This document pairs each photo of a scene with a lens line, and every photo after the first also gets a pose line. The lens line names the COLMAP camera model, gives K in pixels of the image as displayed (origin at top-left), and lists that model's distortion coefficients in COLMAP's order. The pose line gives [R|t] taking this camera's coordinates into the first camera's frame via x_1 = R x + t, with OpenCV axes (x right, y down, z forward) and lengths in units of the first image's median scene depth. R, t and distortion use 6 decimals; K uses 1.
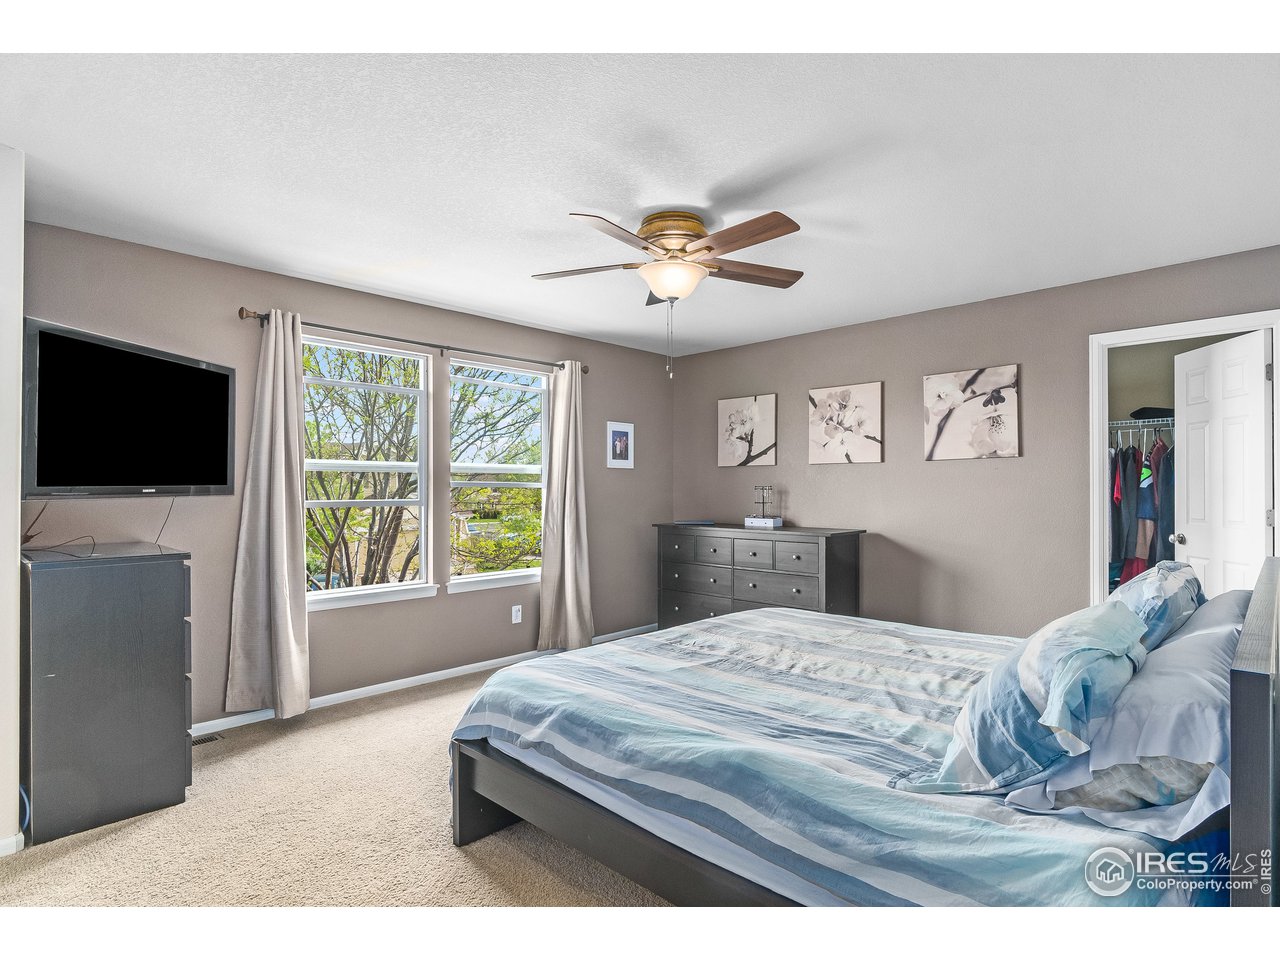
lens RADIAL K [[664.8, 0, 640.0], [0, 664.8, 480.0], [0, 0, 1]] dist [-0.002792, -0.000641]
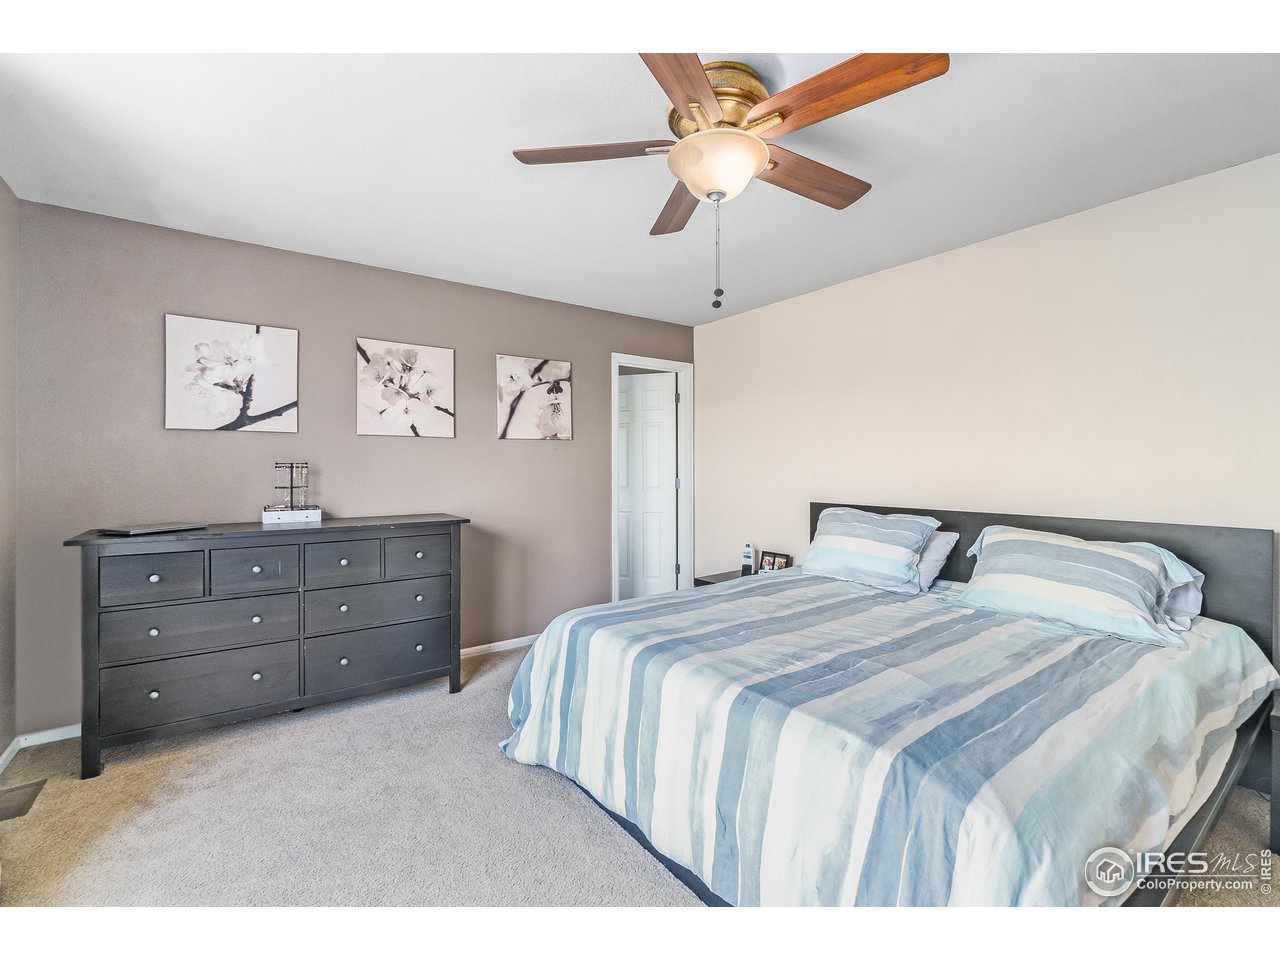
lens RADIAL K [[664.8, 0, 640.0], [0, 664.8, 480.0], [0, 0, 1]] dist [-0.002792, -0.000641]
pose [[0.067252, -0.018825, 0.997558, -0.522367], [-0.010627, 0.999752, 0.019583, 0.010758], [-0.997679, -0.011918, 0.067035, 0.663834]]
